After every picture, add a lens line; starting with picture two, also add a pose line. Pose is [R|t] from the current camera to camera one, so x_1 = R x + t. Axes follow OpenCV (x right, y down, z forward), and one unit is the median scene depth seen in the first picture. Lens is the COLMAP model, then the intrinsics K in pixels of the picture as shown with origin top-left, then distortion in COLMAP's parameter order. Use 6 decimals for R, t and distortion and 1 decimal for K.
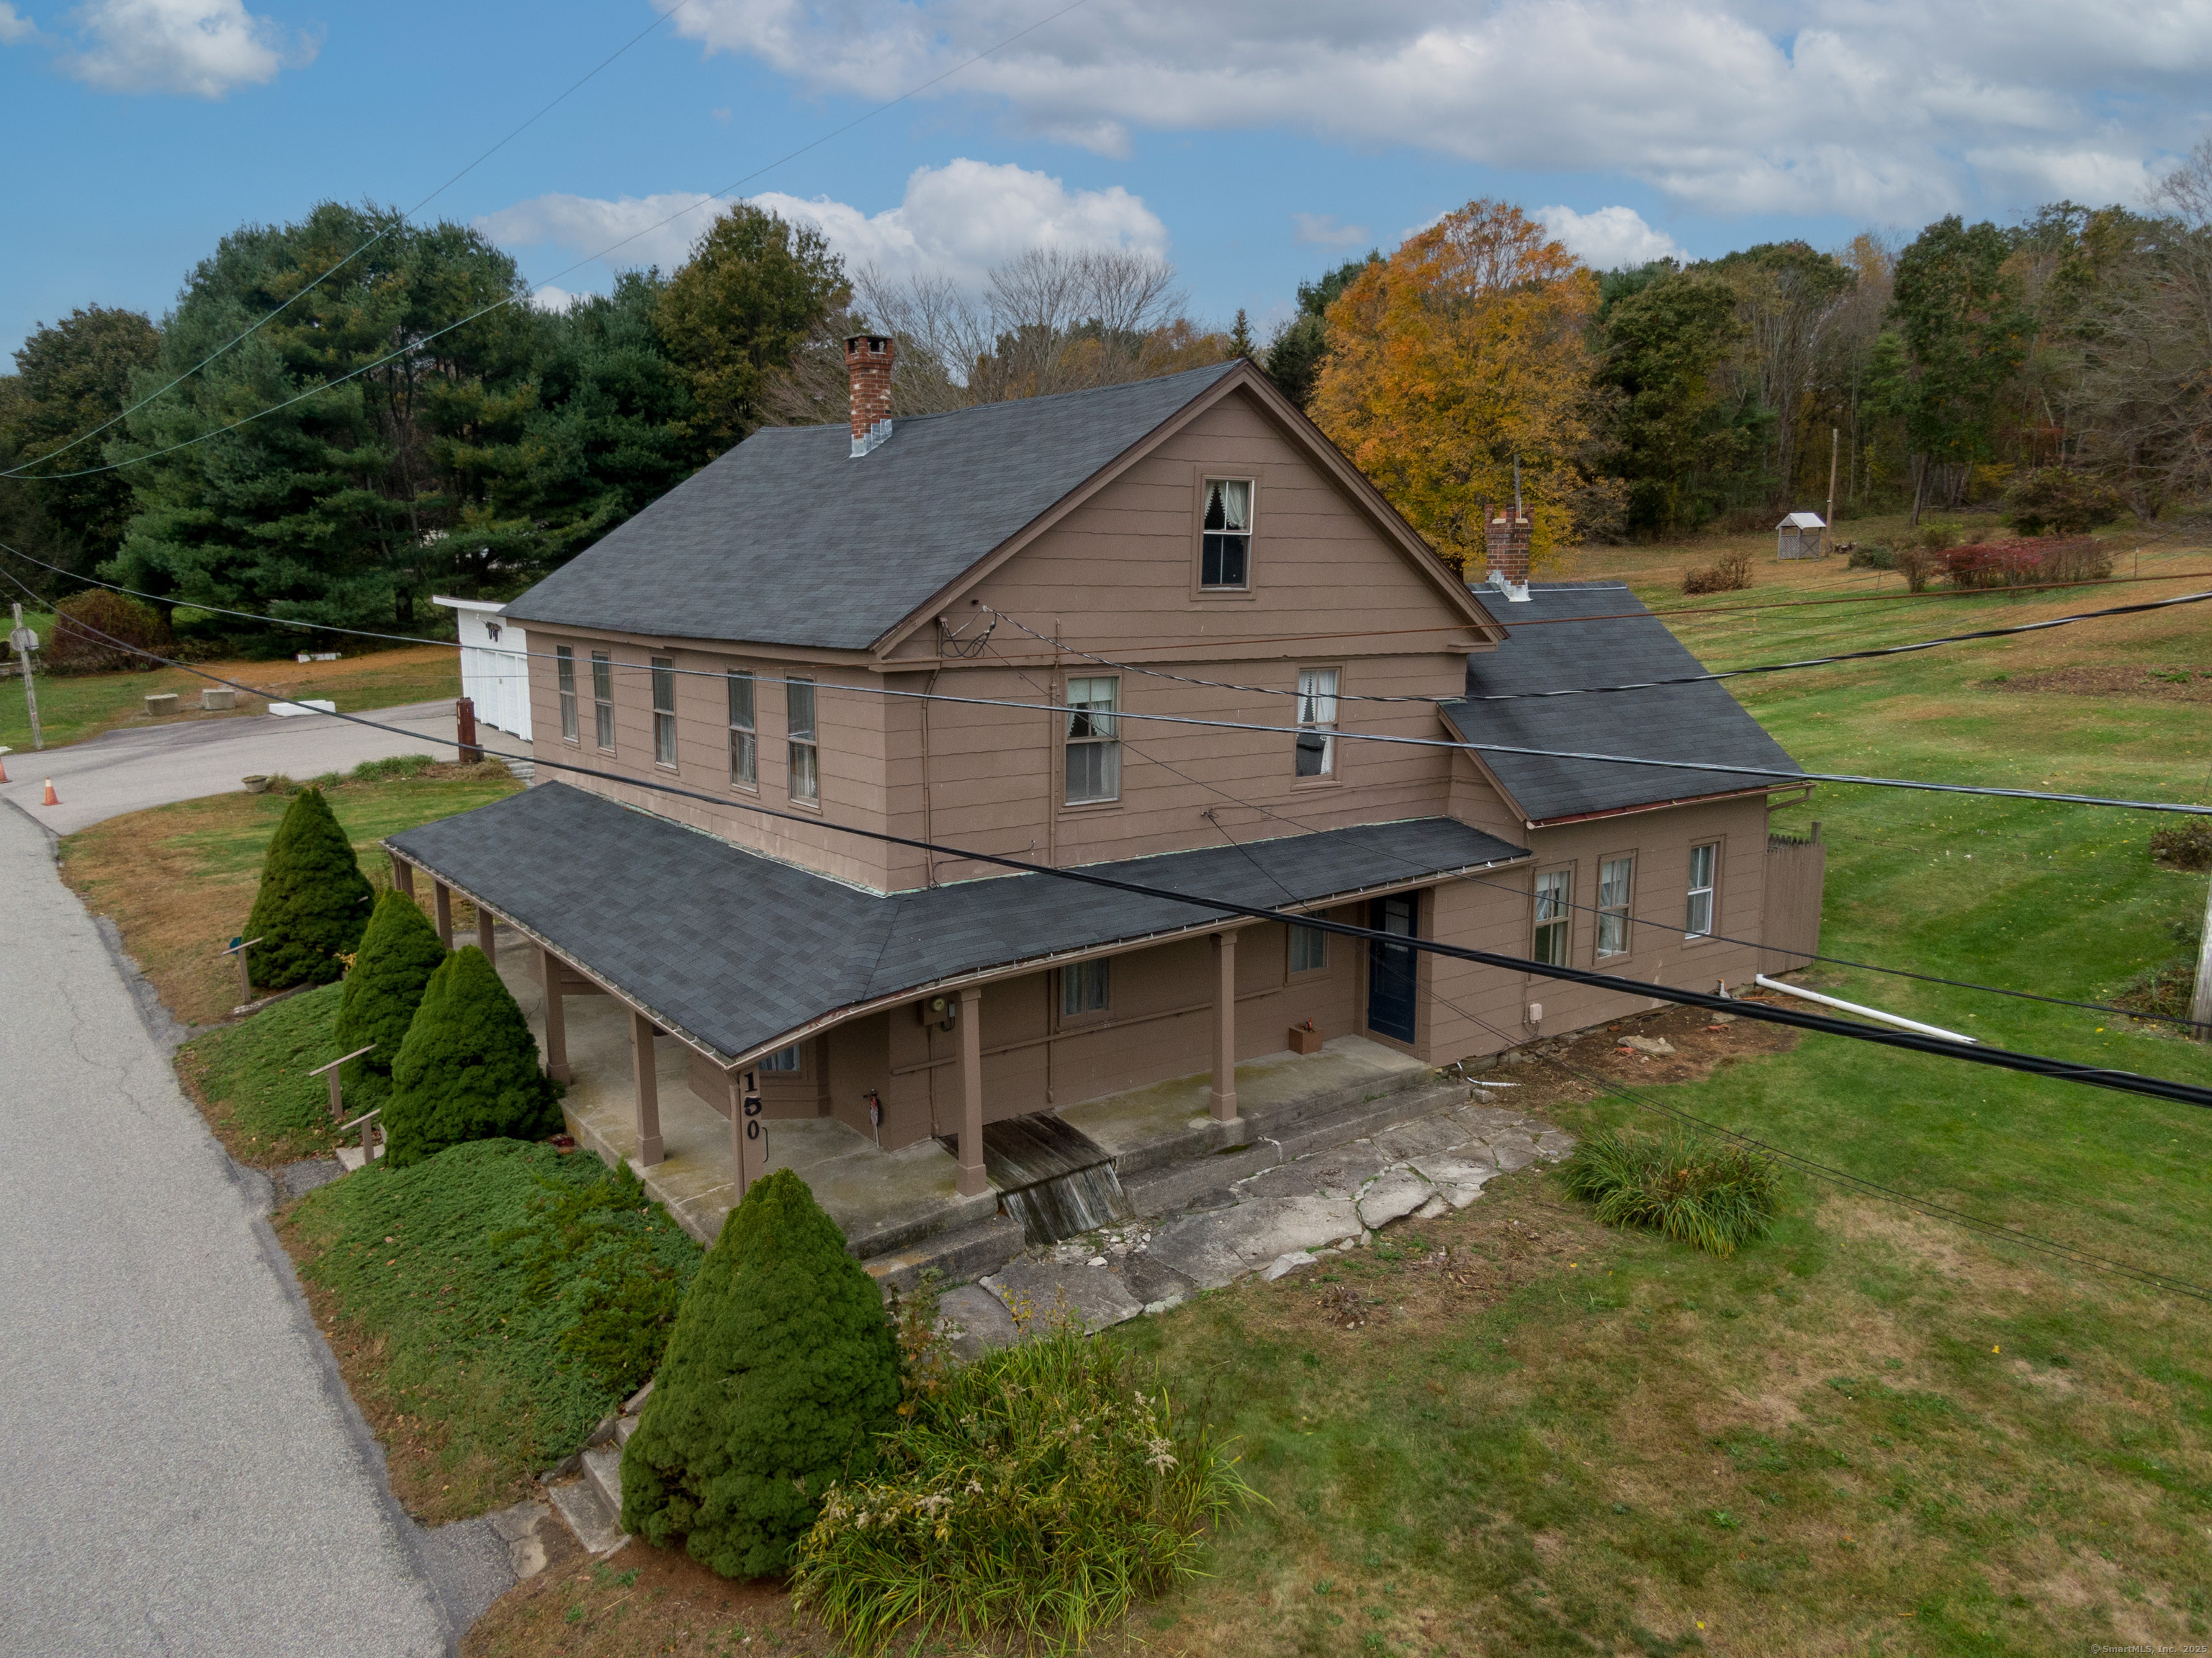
lens RADIAL K [[1600.1, 0, 1106.0], [0, 1600.1, 829.0], [0, 0, 1]] dist [0.020413, 0.001390]
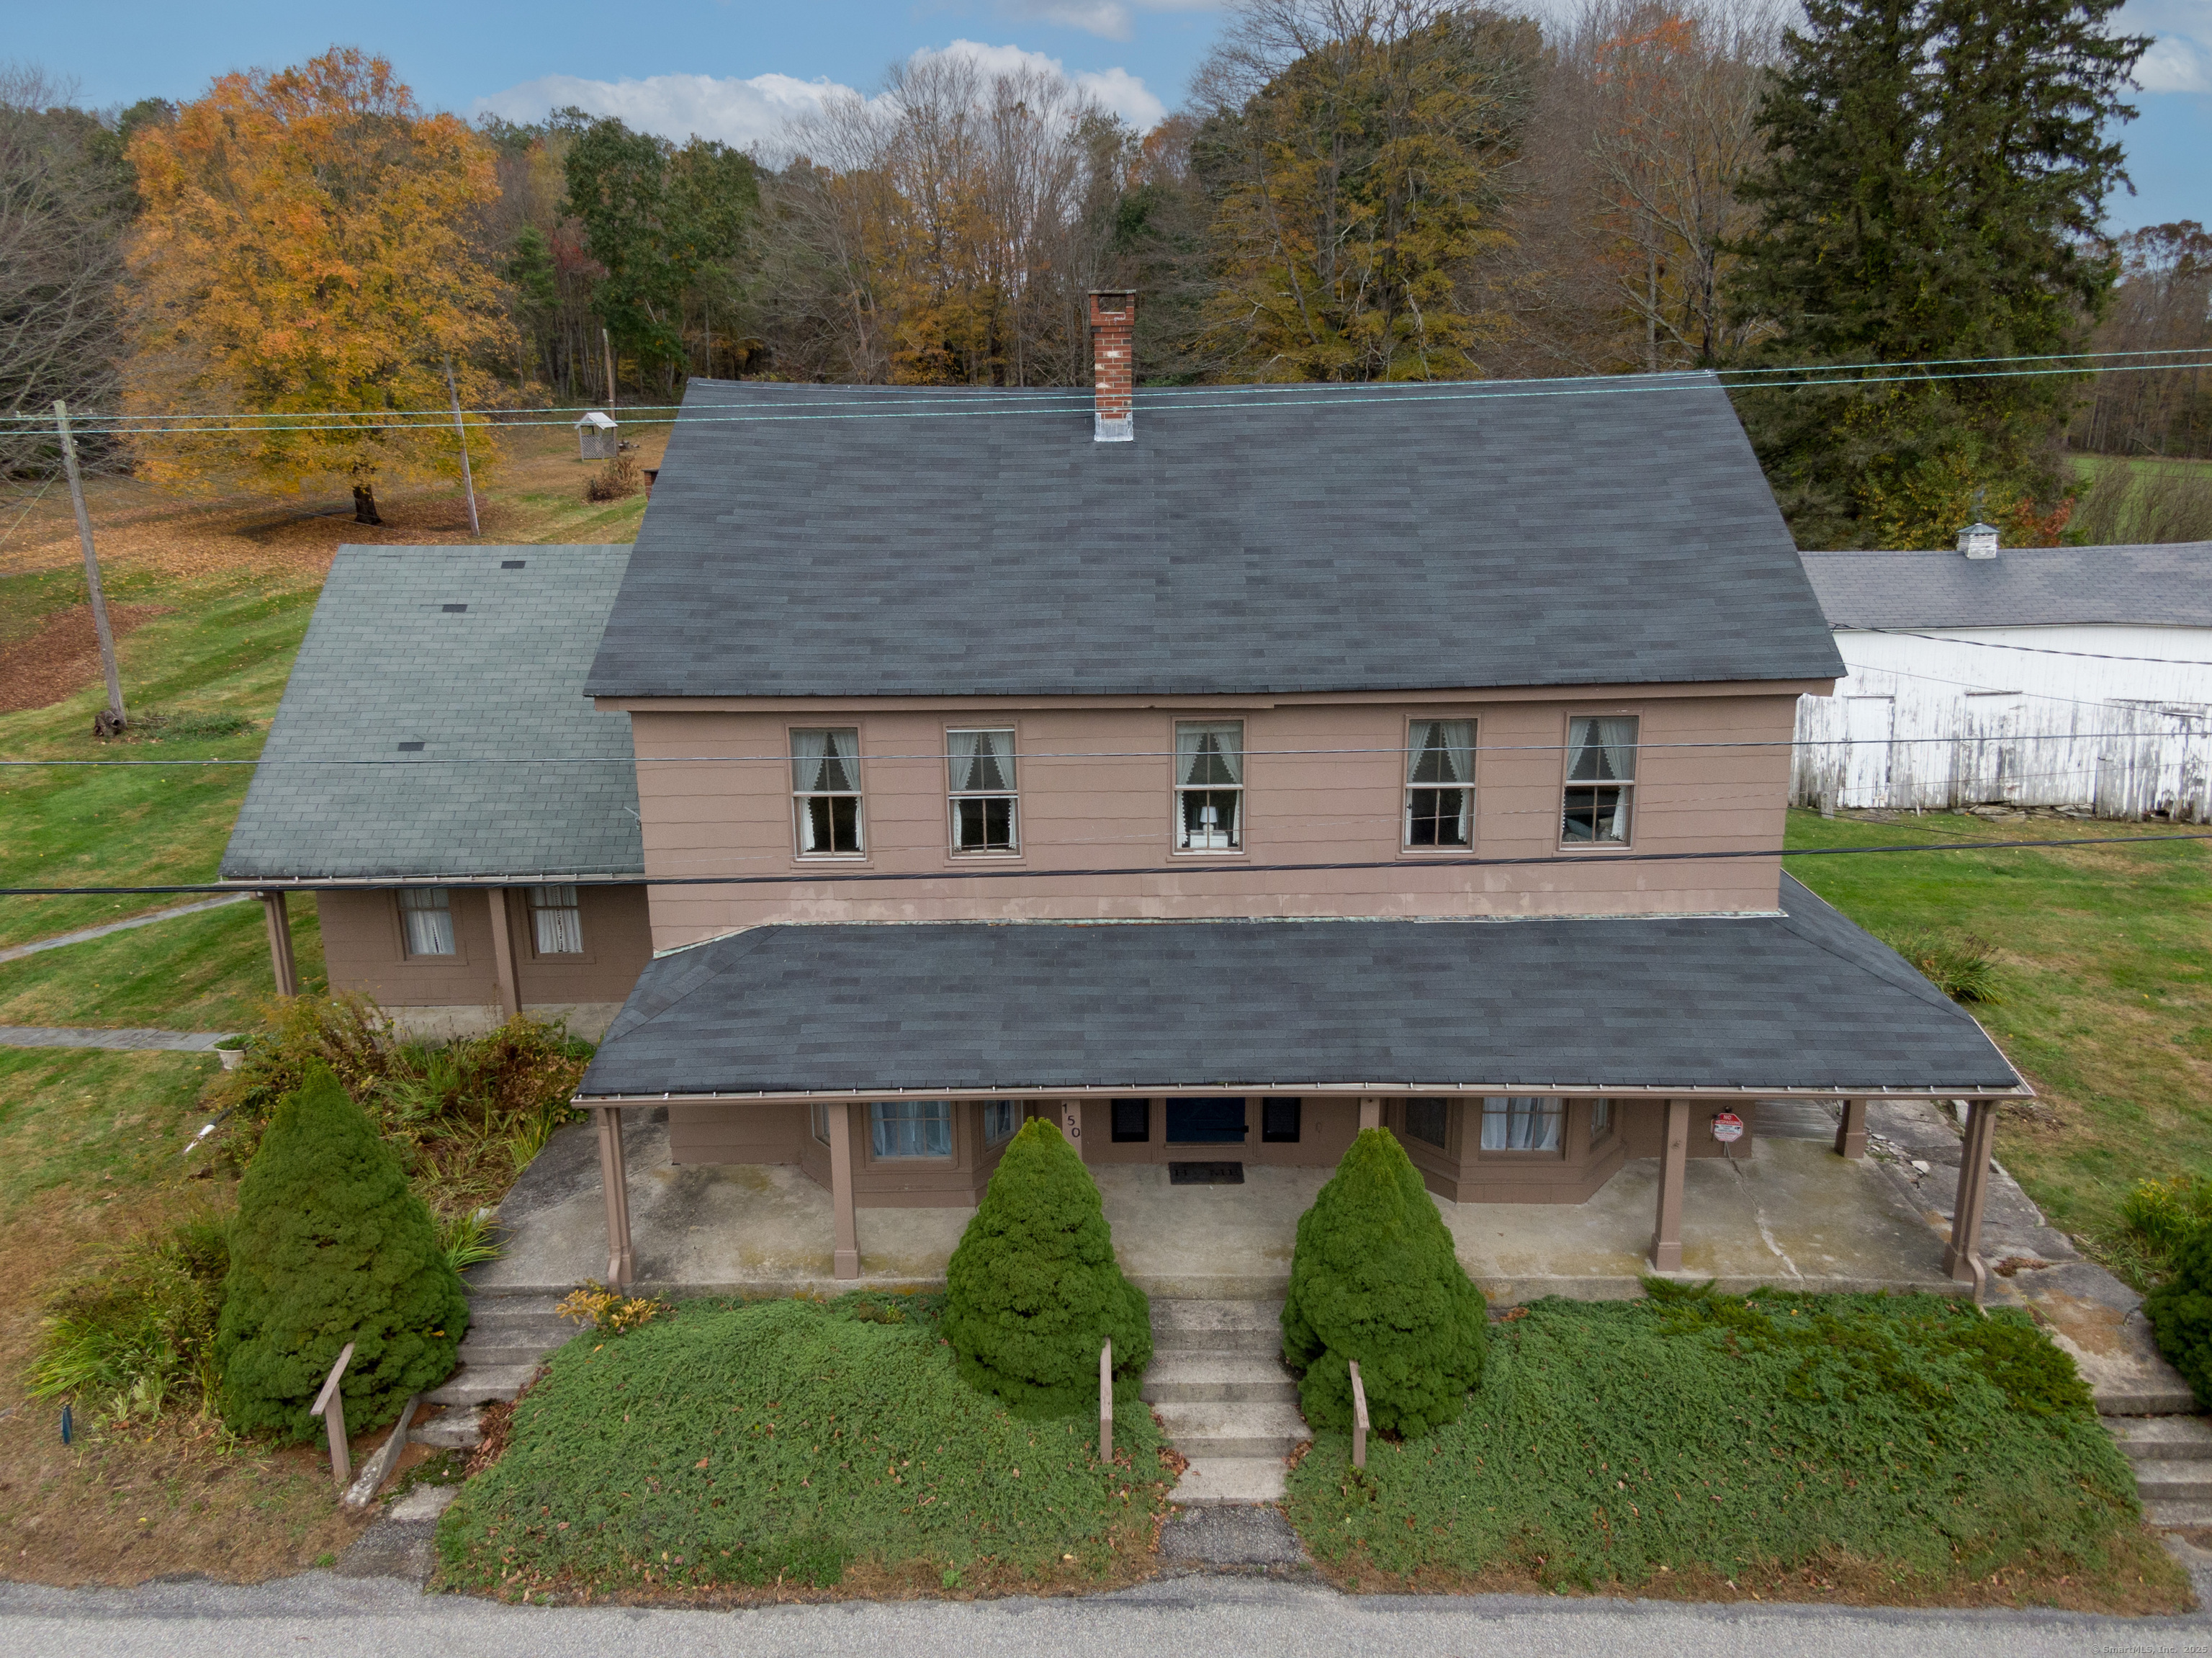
lens RADIAL K [[1600.1, 0, 1106.0], [0, 1600.1, 829.0], [0, 0, 1]] dist [0.020413, 0.001390]
pose [[0.584753, -0.209197, 0.783773, -0.870980], [0.148705, 0.977447, 0.149945, -0.167946], [-0.797465, 0.028870, 0.602674, 0.536225]]
